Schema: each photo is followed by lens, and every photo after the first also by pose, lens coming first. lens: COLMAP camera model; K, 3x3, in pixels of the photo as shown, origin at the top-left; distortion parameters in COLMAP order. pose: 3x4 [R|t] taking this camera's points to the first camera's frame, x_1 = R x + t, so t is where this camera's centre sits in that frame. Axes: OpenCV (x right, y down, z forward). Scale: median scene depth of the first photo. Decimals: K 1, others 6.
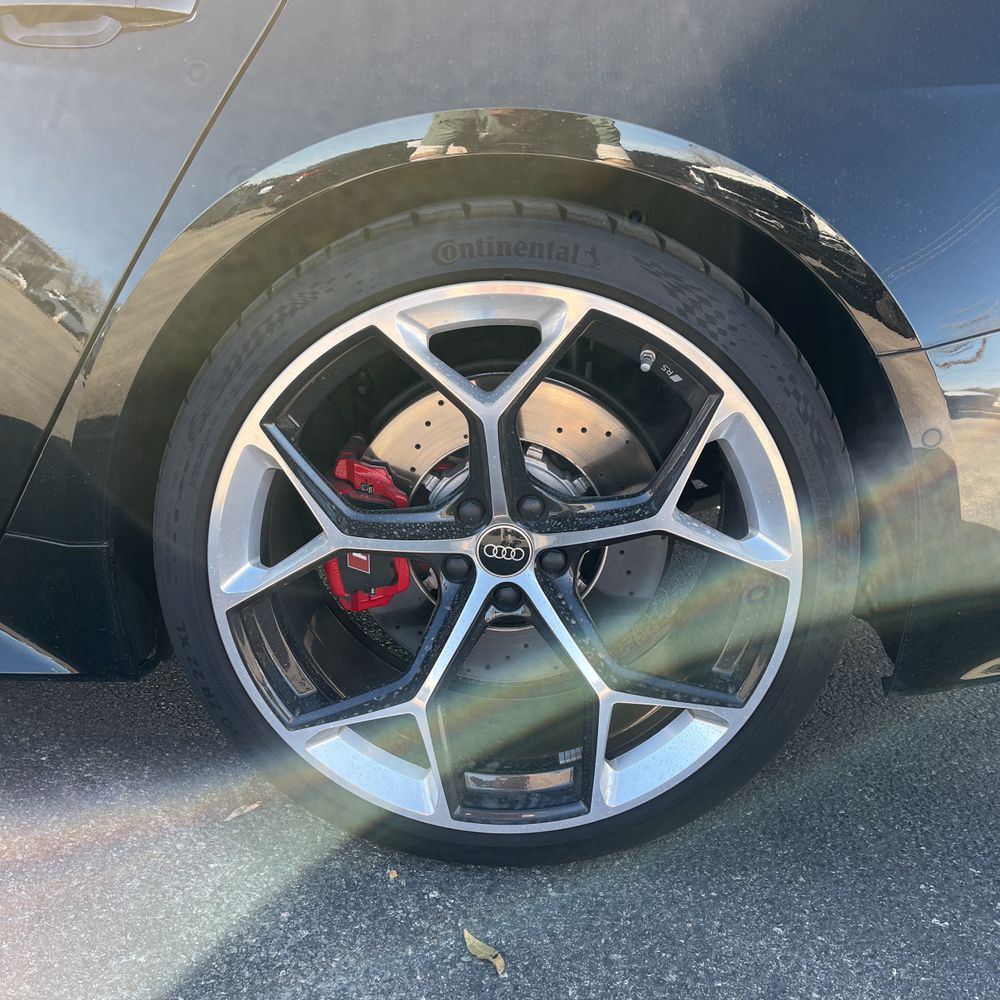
lens RADIAL K [[1016.9, 0, 497.2], [0, 1016.9, 506.3], [0, 0, 1]] dist [0.044197, -0.044144]
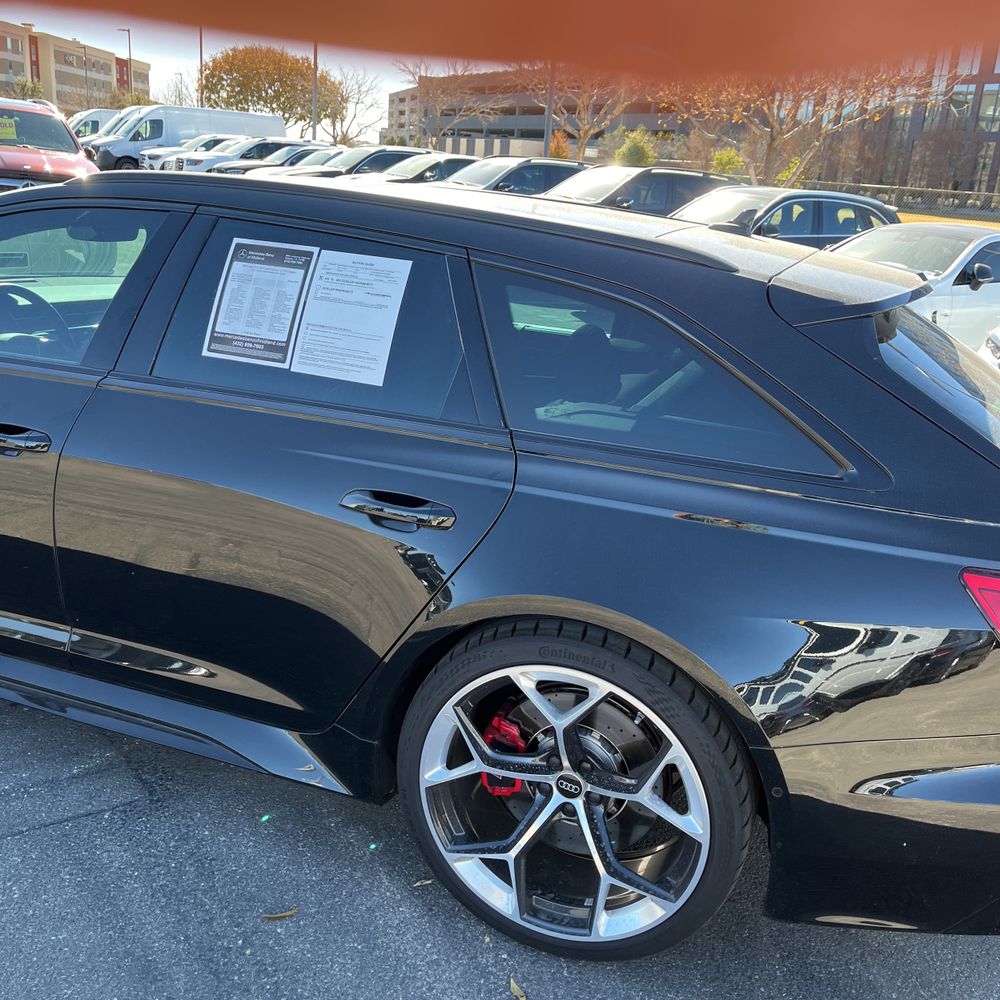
lens RADIAL K [[1016.9, 0, 497.2], [0, 1016.9, 506.3], [0, 0, 1]] dist [0.044197, -0.044144]
pose [[0.945008, 0.154183, -0.288423, 0.357749], [-0.166438, 0.985882, -0.018305, -0.422728], [0.281529, 0.065302, 0.957328, -0.912347]]
